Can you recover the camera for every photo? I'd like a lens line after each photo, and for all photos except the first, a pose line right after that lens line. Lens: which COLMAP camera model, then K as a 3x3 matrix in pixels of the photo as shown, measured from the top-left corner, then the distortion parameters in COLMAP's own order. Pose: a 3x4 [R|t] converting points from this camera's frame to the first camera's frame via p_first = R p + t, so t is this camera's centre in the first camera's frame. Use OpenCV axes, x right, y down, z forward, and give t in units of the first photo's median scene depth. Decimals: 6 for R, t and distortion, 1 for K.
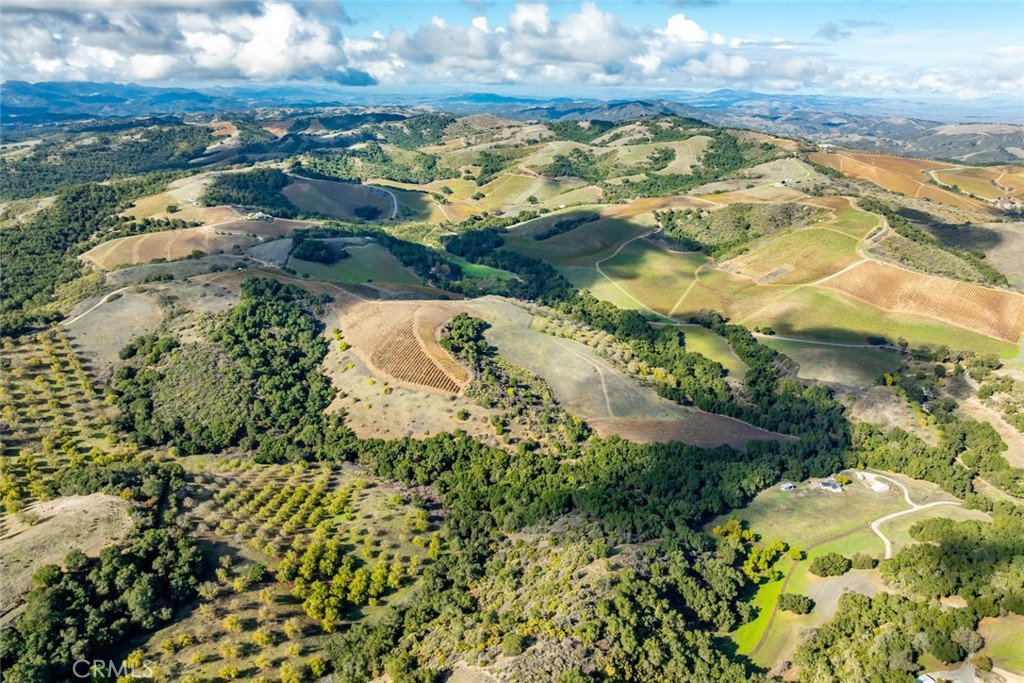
lens RADIAL K [[722.2, 0, 512.8], [0, 722.2, 300.6], [0, 0, 1]] dist [-0.040583, 0.006654]
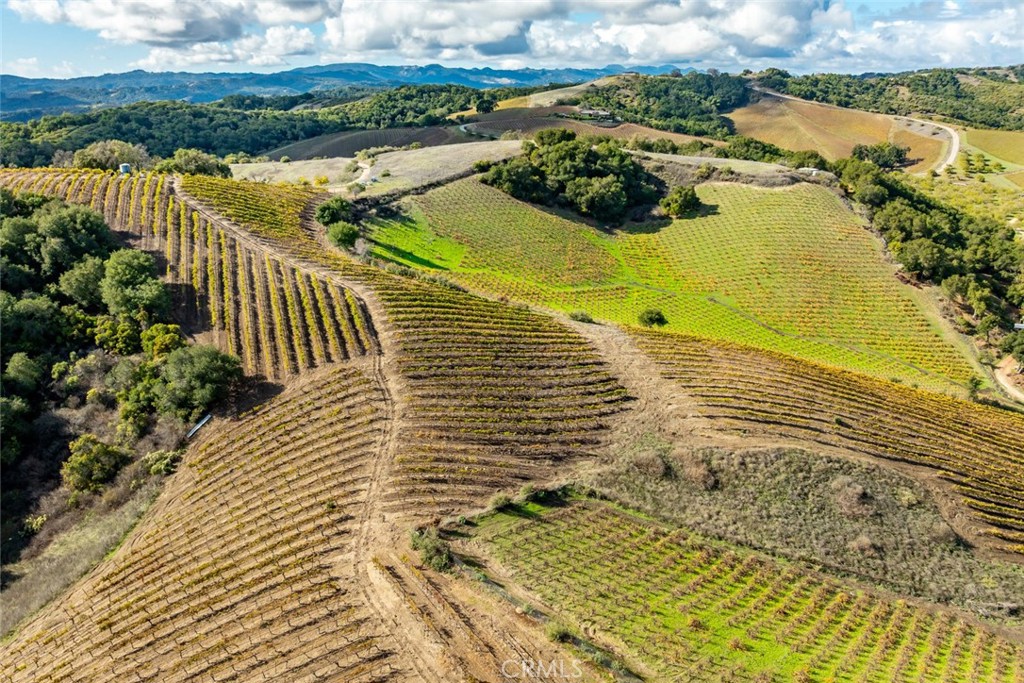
lens RADIAL K [[721.5, 0, 511.0], [0, 721.5, 334.6], [0, 0, 1]] dist [-0.041534, 0.006903]
pose [[0.740433, 0.217841, -0.635850, -0.118524], [-0.181799, 0.975668, 0.122561, -0.045515], [0.647077, 0.024848, 0.762020, 0.944747]]
